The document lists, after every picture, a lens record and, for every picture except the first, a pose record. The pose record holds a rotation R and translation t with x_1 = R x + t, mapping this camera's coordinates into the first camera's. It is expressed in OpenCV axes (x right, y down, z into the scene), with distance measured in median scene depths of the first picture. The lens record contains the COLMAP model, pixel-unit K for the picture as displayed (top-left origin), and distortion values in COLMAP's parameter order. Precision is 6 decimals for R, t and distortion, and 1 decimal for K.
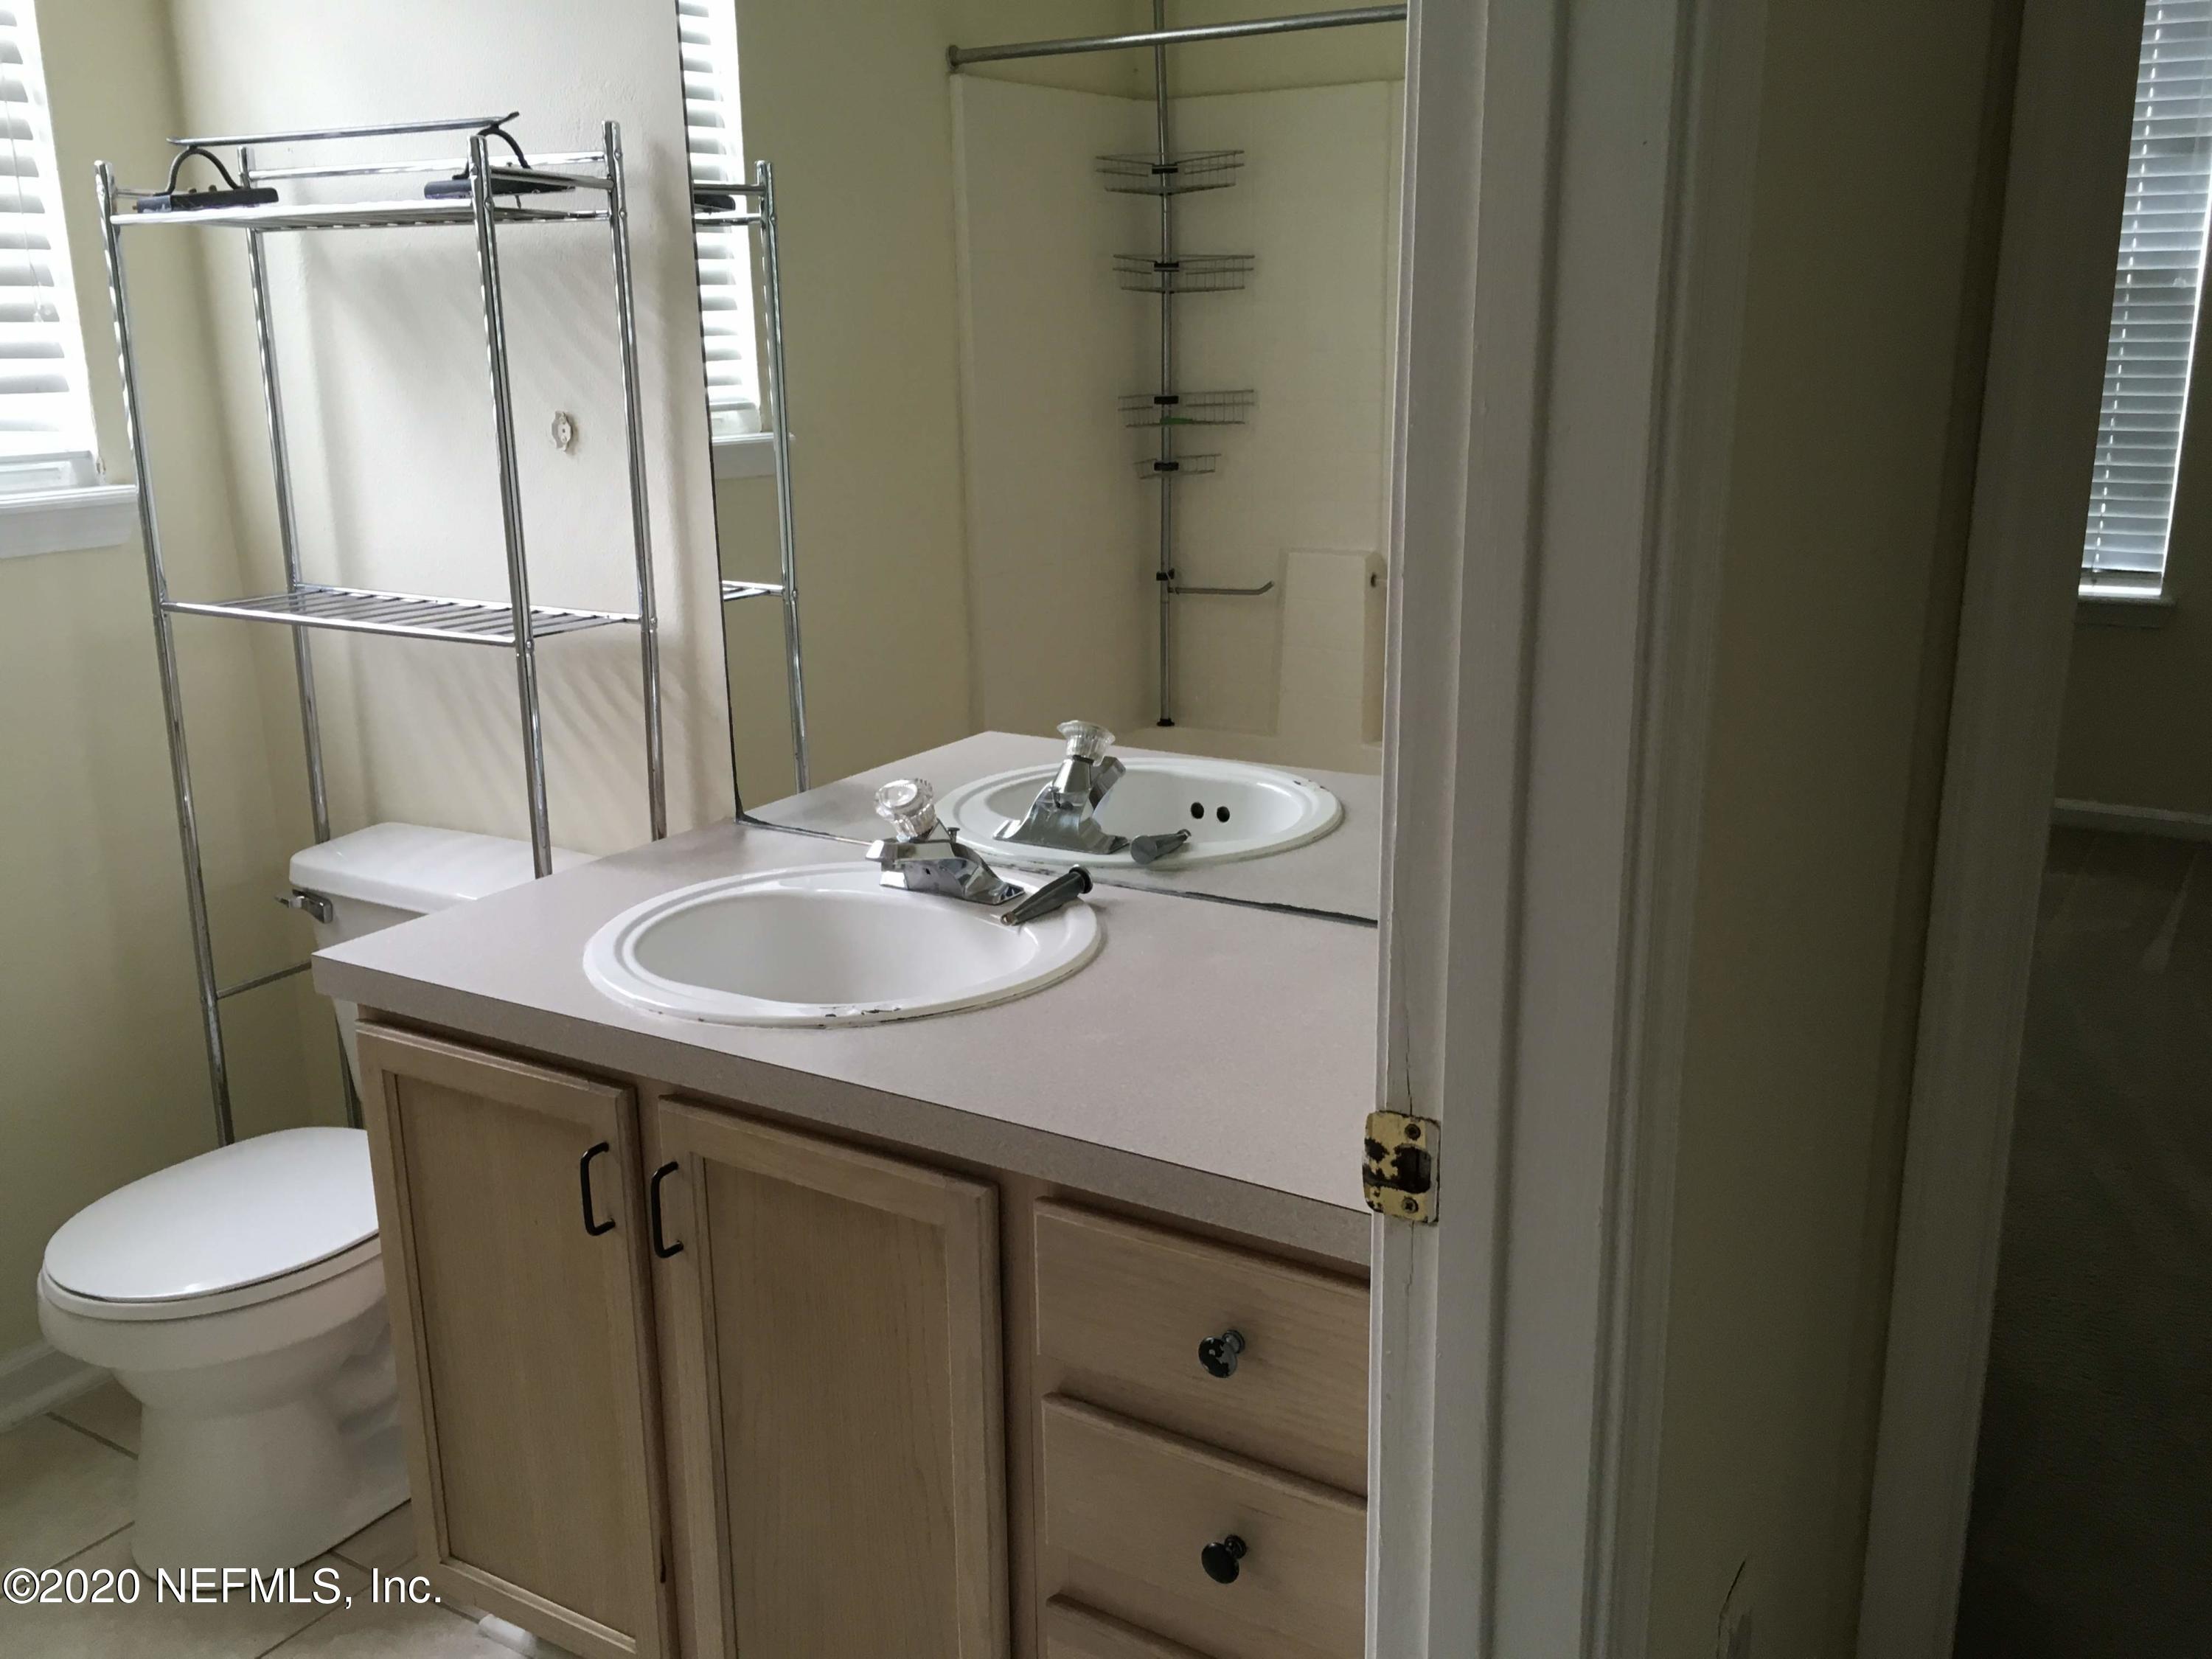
lens RADIAL K [[1892.0, 0, 1103.1], [0, 1892.0, 828.2], [0, 0, 1]] dist [0.074825, -0.104833]
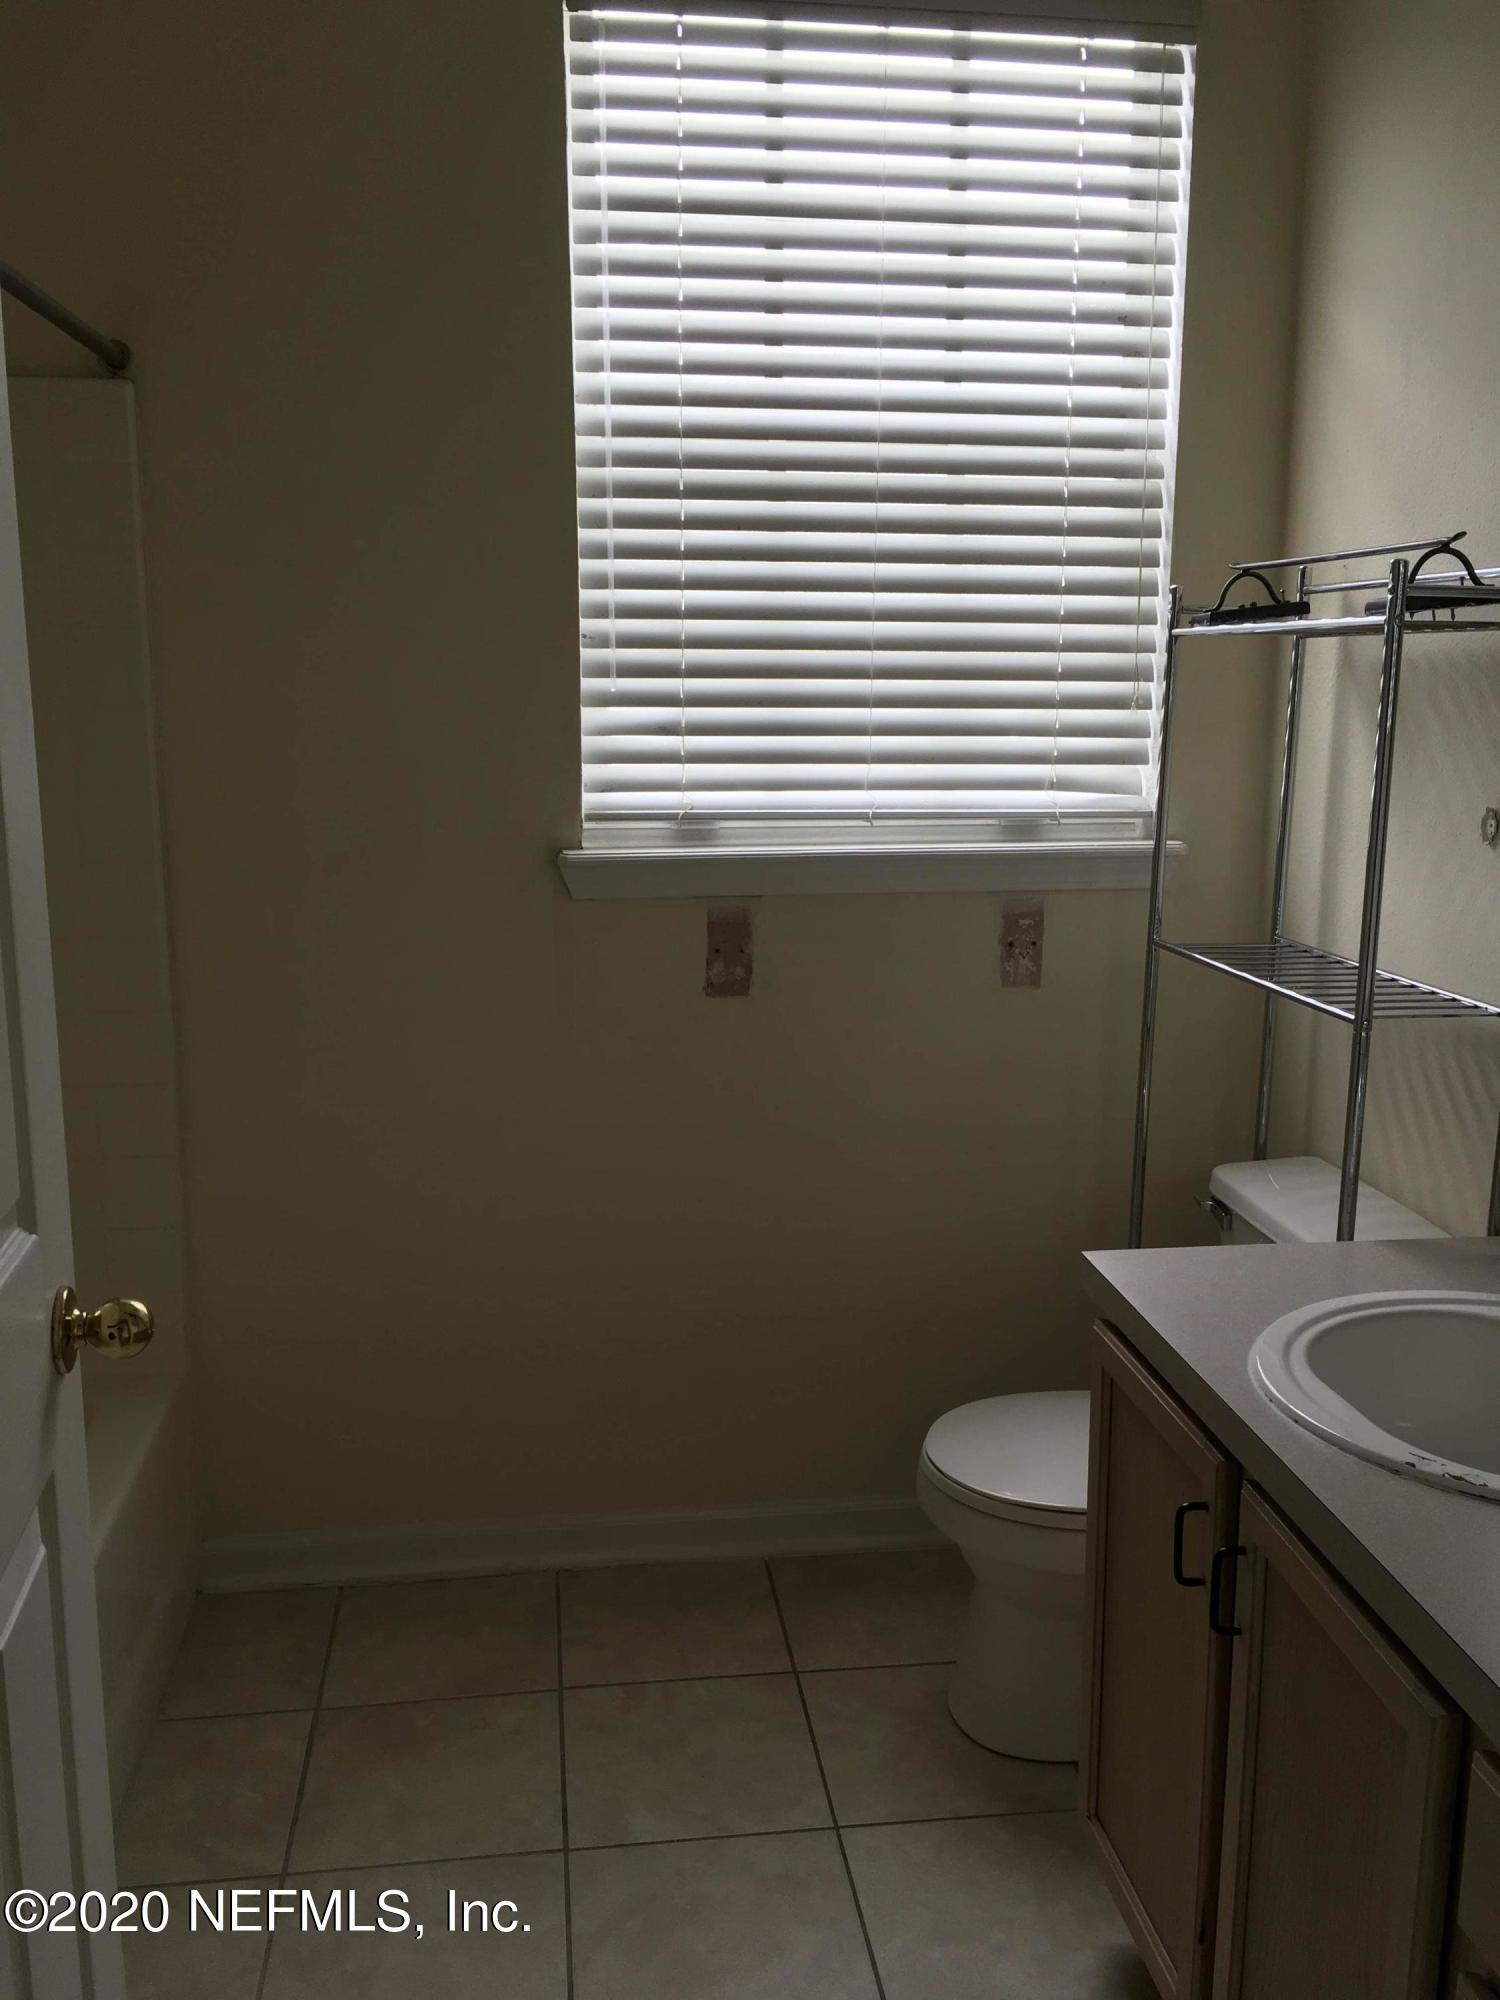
lens RADIAL K [[1710.7, 0, 746.9], [0, 1710.7, 999.6], [0, 0, 1]] dist [0.074825, -0.104833]
pose [[0.627433, 0.158041, -0.762464, 0.206471], [-0.213281, 0.976620, 0.026921, -0.061425], [0.748892, 0.145728, 0.646471, 0.120240]]
